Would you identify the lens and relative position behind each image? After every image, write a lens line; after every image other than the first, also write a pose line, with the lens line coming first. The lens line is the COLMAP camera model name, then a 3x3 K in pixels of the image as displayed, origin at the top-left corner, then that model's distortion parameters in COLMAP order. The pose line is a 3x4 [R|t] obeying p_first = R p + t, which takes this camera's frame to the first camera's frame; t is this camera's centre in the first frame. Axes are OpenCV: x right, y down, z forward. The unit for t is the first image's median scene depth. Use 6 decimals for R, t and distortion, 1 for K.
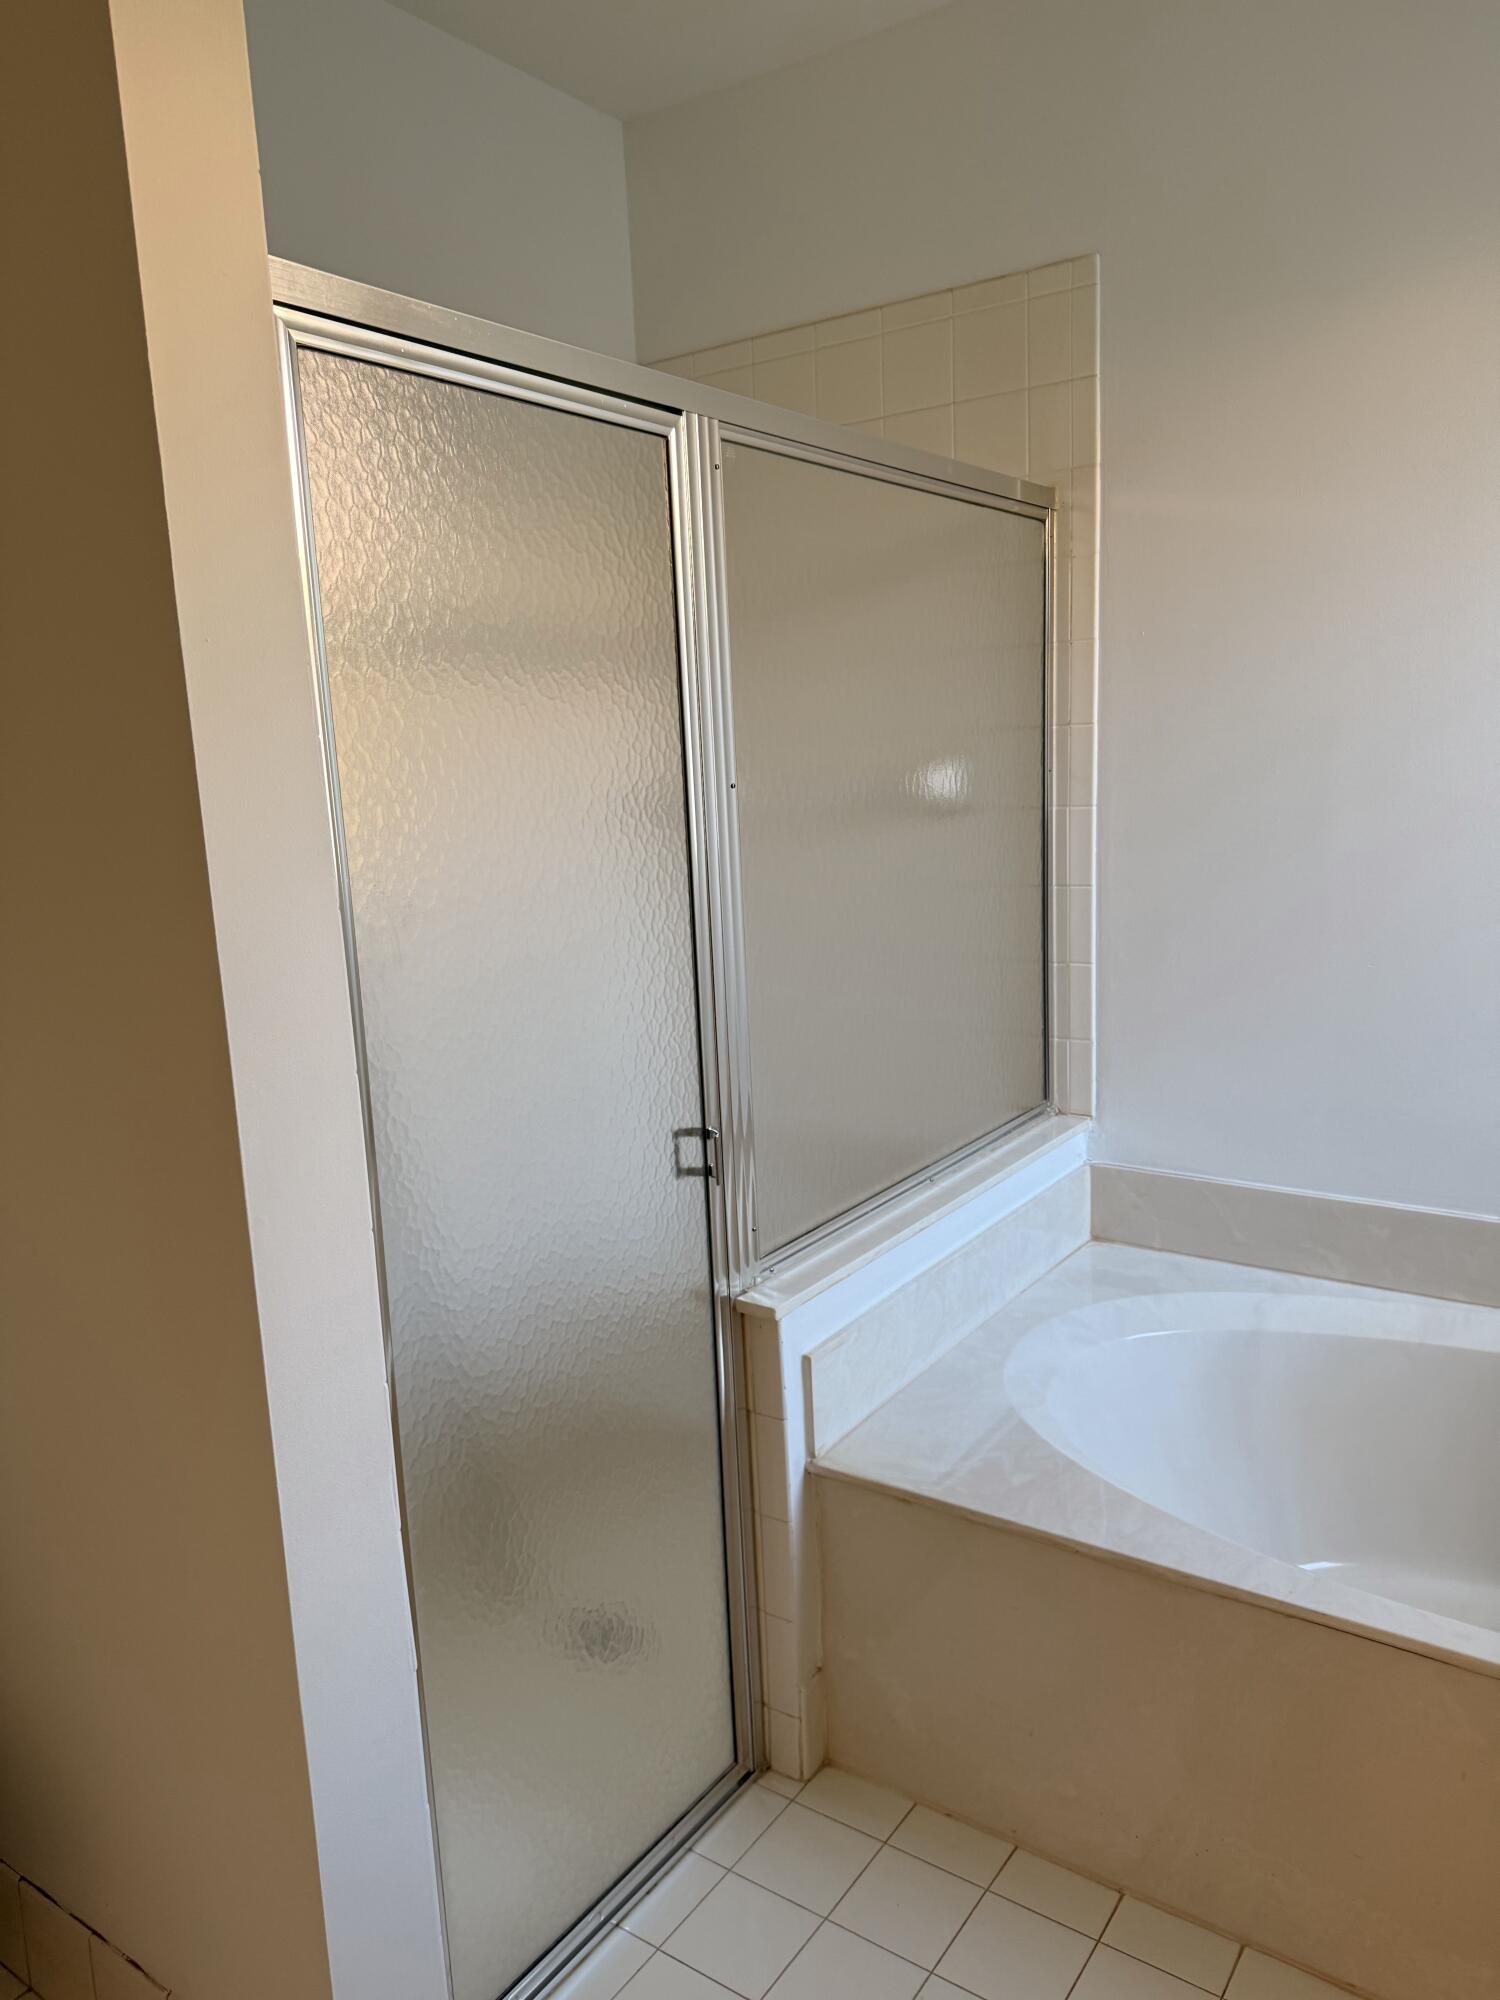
lens RADIAL K [[1387.4, 0, 754.1], [0, 1387.4, 1006.3], [0, 0, 1]] dist [0.110546, -0.201239]
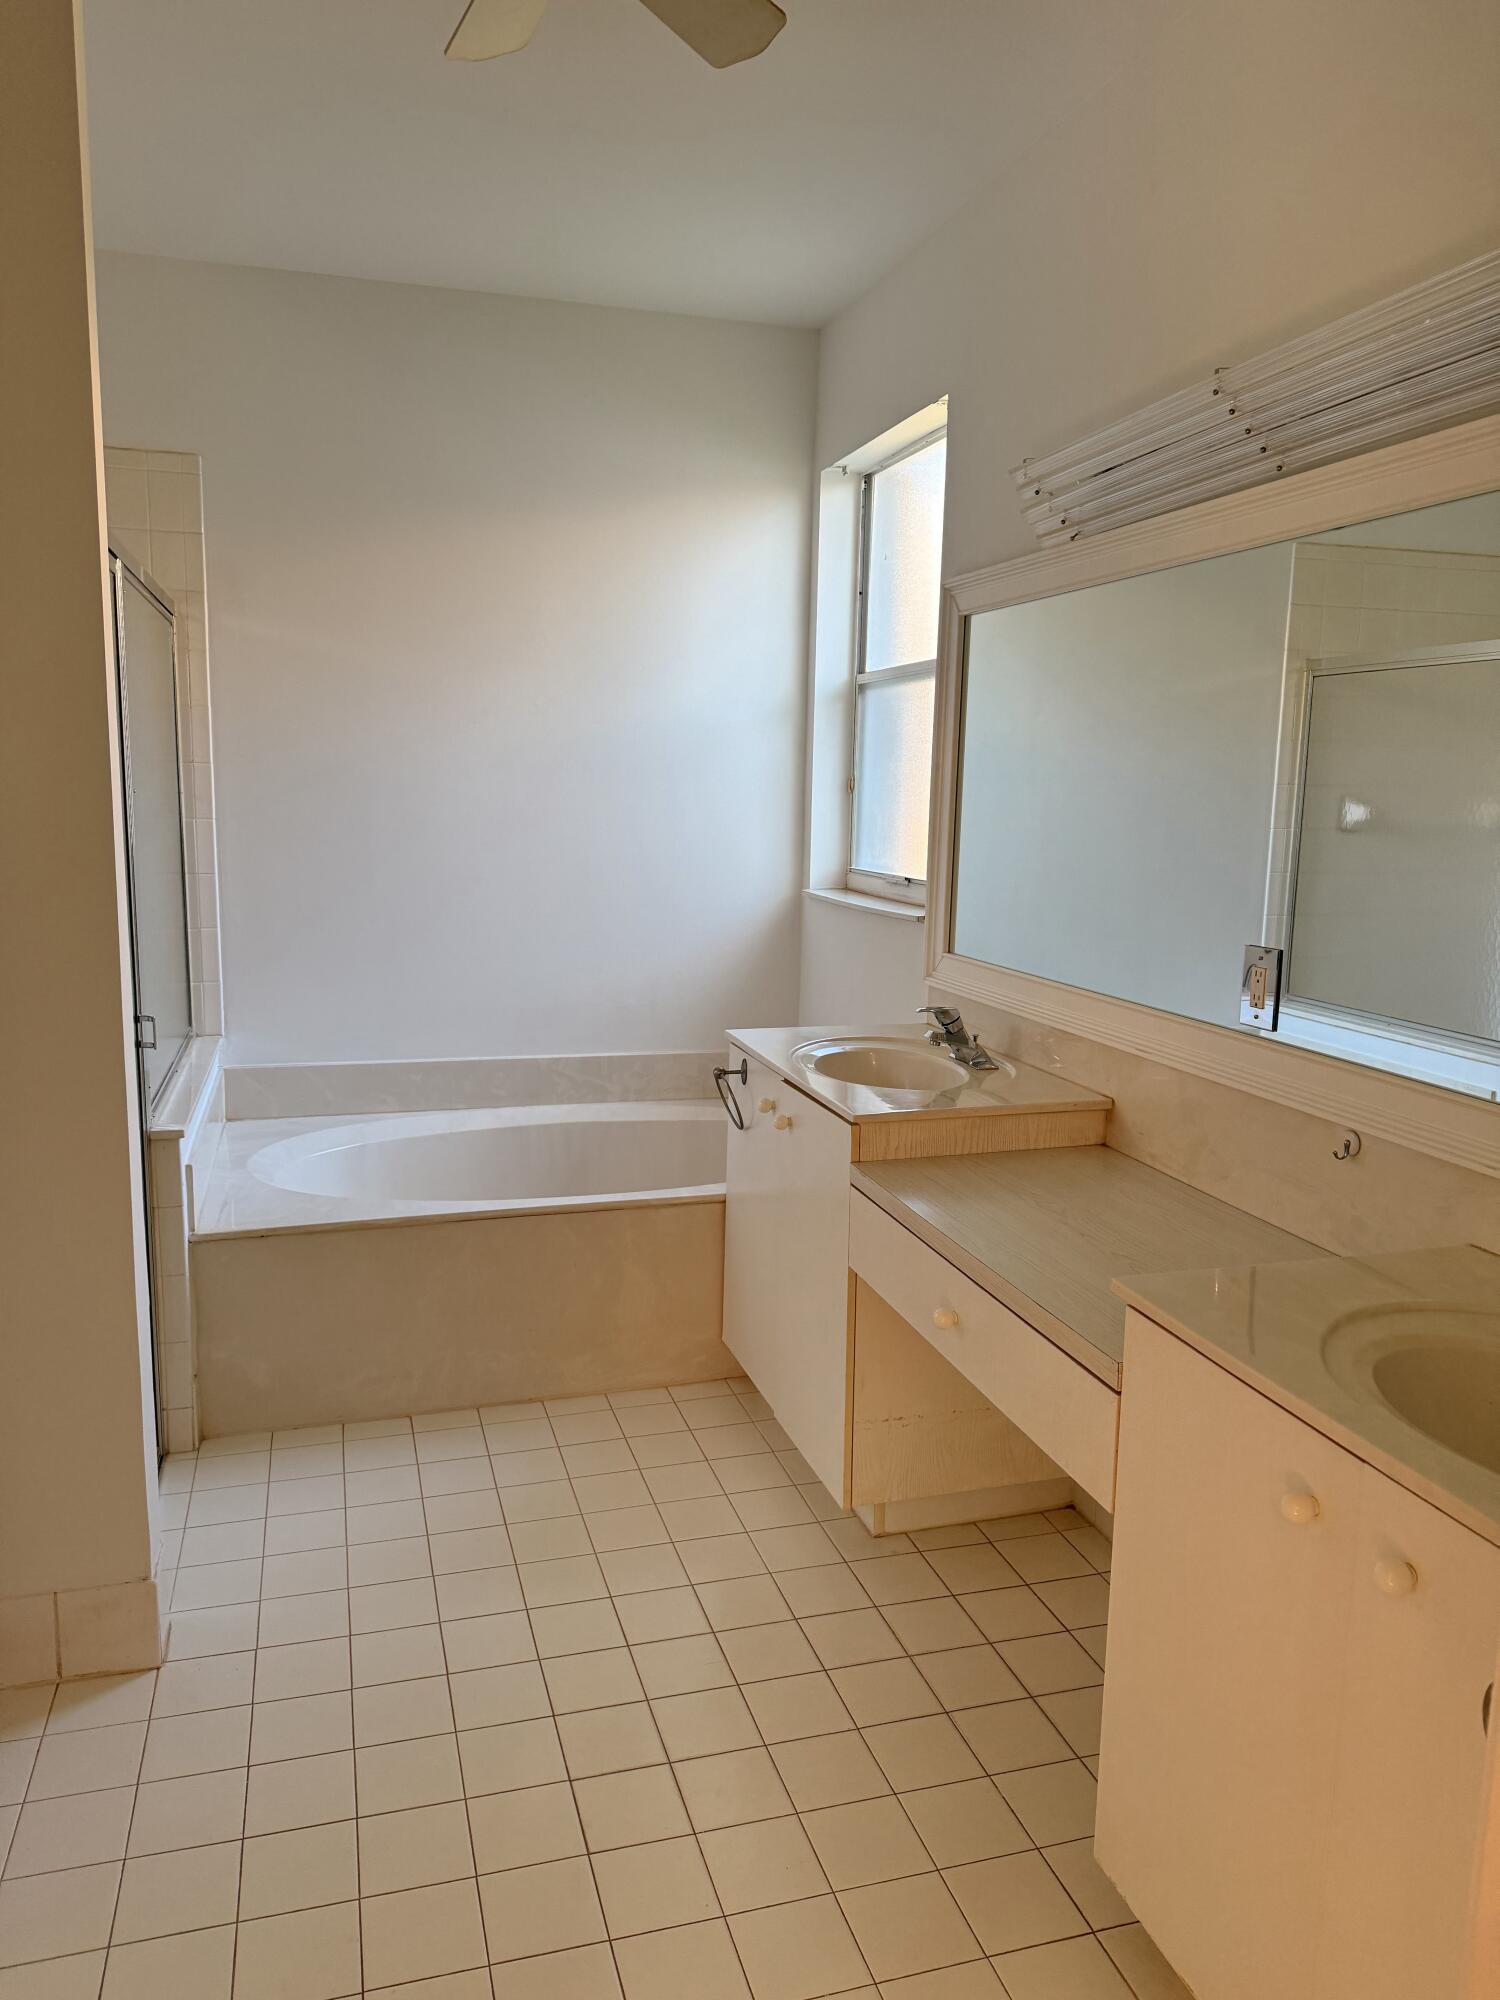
lens RADIAL K [[1387.4, 0, 754.1], [0, 1387.4, 1006.3], [0, 0, 1]] dist [0.110546, -0.201239]
pose [[0.618192, -0.072513, 0.782675, -0.599986], [0.093245, 0.995470, 0.018580, 0.080311], [-0.780477, 0.061494, 0.622153, -0.361394]]
